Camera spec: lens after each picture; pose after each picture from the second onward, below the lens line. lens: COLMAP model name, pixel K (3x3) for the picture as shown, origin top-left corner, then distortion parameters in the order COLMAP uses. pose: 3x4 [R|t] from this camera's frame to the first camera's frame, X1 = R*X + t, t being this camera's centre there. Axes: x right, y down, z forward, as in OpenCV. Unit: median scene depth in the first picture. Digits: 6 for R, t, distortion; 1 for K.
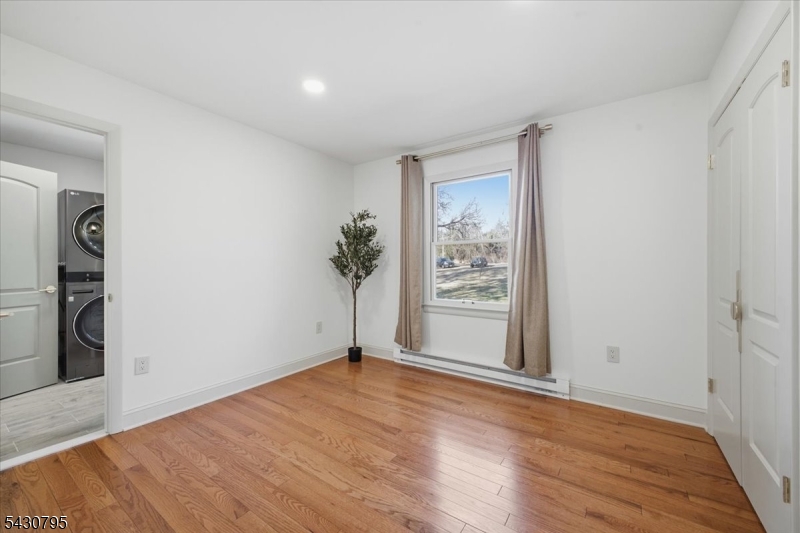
lens RADIAL K [[319.6, 0, 407.0], [0, 319.6, 264.7], [0, 0, 1]] dist [0.001017, -0.000154]
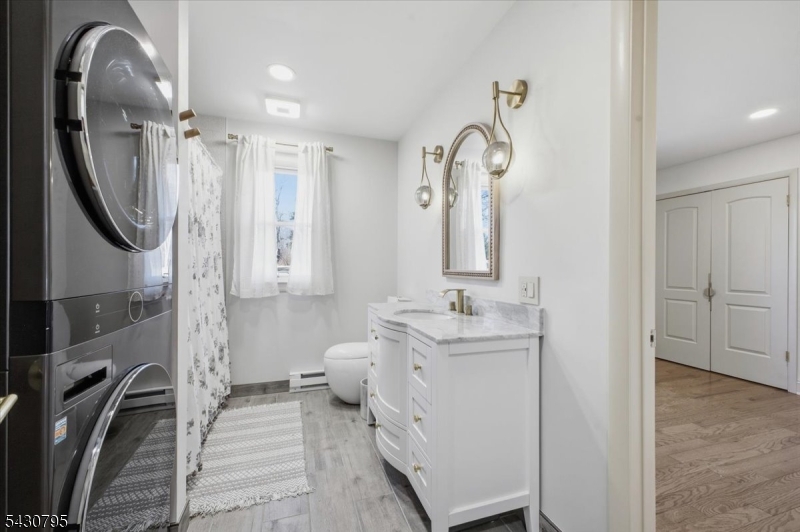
lens RADIAL K [[319.6, 0, 397.9], [0, 319.6, 266.8], [0, 0, 1]] dist [0.001017, -0.000154]
pose [[0.620322, 0.004239, 0.784336, -1.837744], [-0.005298, 0.999985, -0.001215, -0.015316], [-0.784329, -0.003402, 0.620335, 1.189889]]
